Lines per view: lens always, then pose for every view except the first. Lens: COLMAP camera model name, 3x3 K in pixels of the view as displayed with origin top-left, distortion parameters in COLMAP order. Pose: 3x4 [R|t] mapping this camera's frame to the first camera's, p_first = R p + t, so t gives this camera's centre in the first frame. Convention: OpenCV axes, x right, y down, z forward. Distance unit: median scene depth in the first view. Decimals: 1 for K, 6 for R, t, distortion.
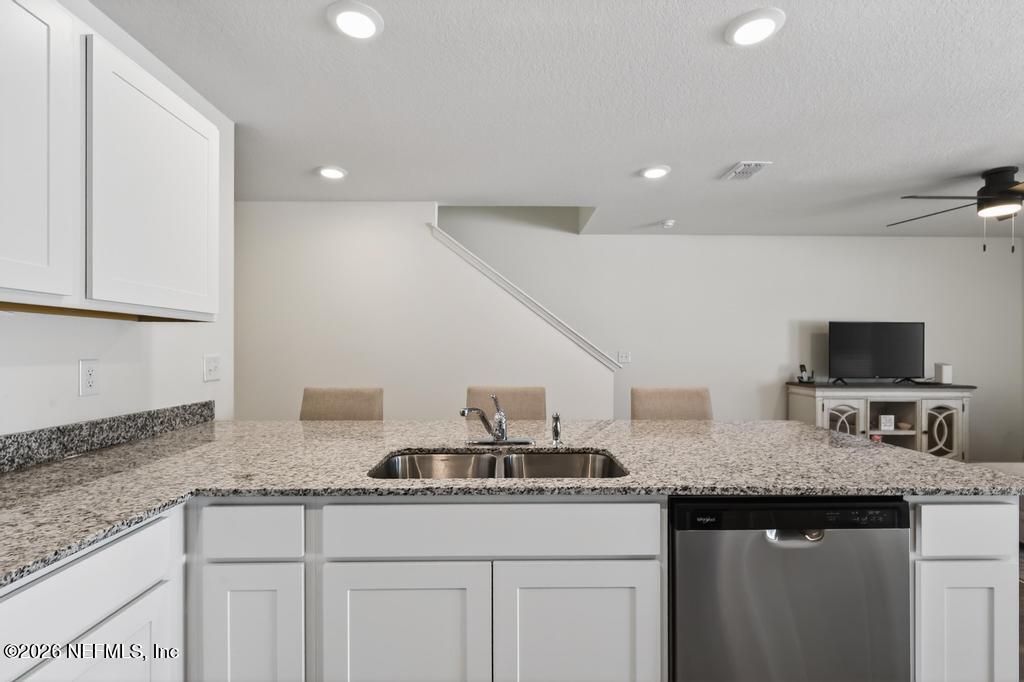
lens RADIAL K [[479.4, 0, 505.6], [0, 479.4, 348.0], [0, 0, 1]] dist [0.001464, 0.000183]
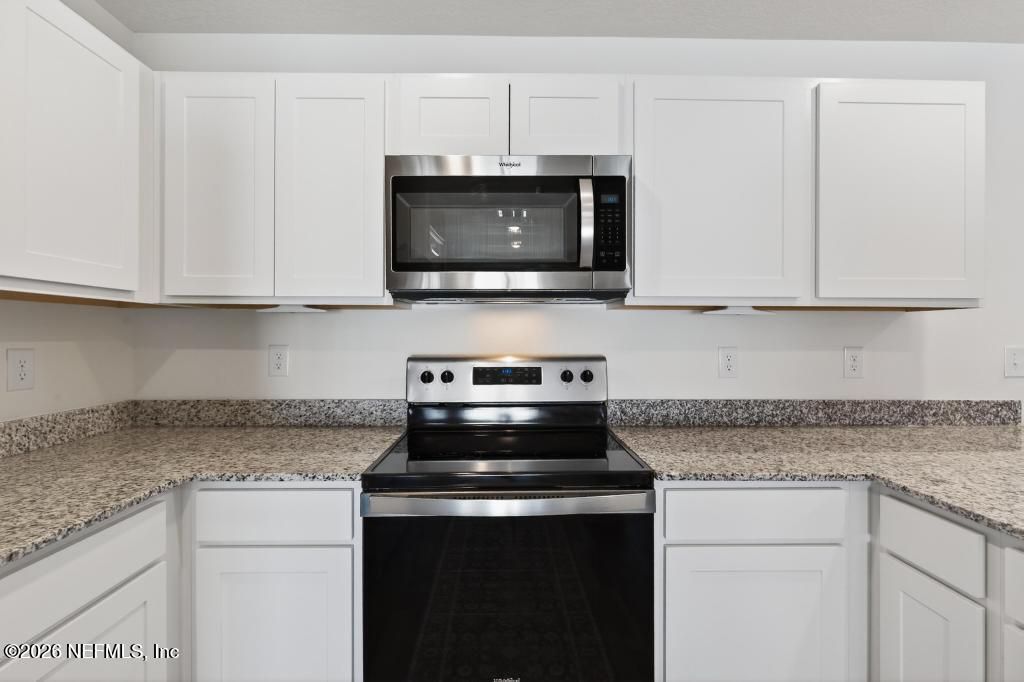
lens RADIAL K [[479.4, 0, 511.0], [0, 479.4, 335.8], [0, 0, 1]] dist [0.001464, 0.000183]
pose [[-0.002202, 0.001659, -0.999996, 0.319729], [-0.002154, 0.999996, 0.001664, -0.003741], [0.999995, 0.002158, -0.002198, 0.178813]]
